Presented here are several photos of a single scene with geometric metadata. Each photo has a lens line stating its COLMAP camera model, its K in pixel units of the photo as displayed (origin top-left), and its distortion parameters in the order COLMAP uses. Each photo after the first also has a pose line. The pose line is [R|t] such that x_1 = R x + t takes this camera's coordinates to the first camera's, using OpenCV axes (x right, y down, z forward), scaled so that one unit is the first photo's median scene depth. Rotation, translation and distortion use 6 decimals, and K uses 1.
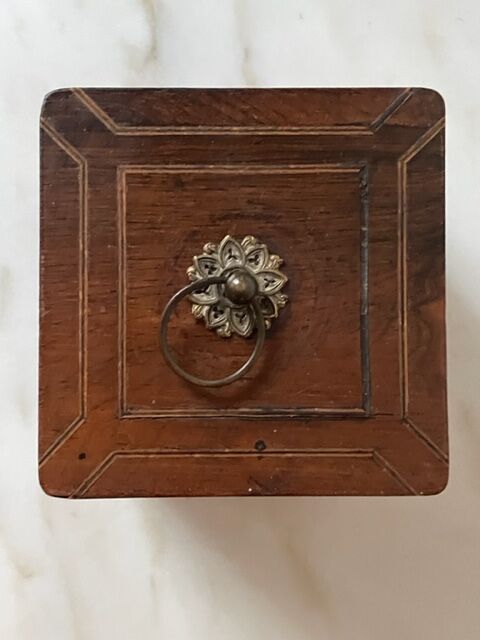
lens RADIAL K [[797.5, 0, 238.6], [0, 797.5, 317.4], [0, 0, 1]] dist [0.051770, 0.000000]
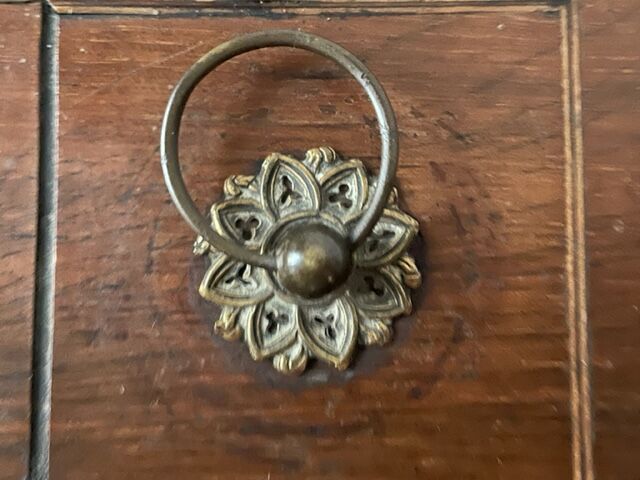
lens RADIAL K [[797.5, 0, 320.9], [0, 797.5, 241.4], [0, 0, 1]] dist [0.051770, 0.000000]
pose [[-0.999999, -0.000193, -0.001418, 0.000138], [0.000027, -0.993223, 0.116227, -0.072928], [-0.001431, 0.116226, 0.993222, 0.544345]]
